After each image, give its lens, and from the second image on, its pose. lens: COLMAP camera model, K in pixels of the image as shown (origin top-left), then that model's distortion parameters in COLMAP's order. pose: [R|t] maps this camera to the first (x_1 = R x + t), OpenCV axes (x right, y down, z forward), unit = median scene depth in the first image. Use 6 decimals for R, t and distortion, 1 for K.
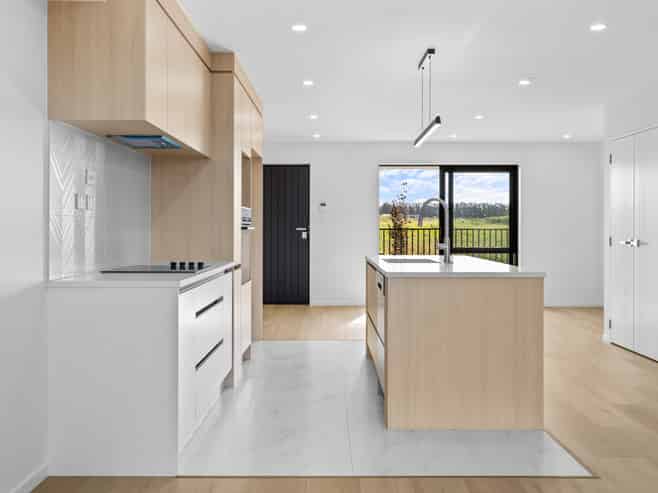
lens RADIAL K [[674.2, 0, 329.0], [0, 674.2, 246.5], [0, 0, 1]] dist [-0.002061, 0.001009]
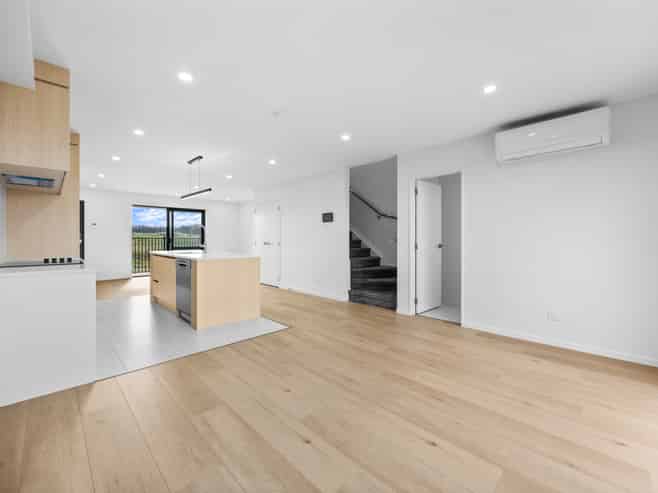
lens RADIAL K [[282.6, 0, 329.0], [0, 282.6, 246.5], [0, 0, 1]] dist [-0.001121, -0.000245]
pose [[0.705131, -0.022900, 0.708707, -0.109637], [0.019882, 0.999724, 0.012521, -0.000456], [-0.708798, 0.005262, 0.705391, 0.023388]]
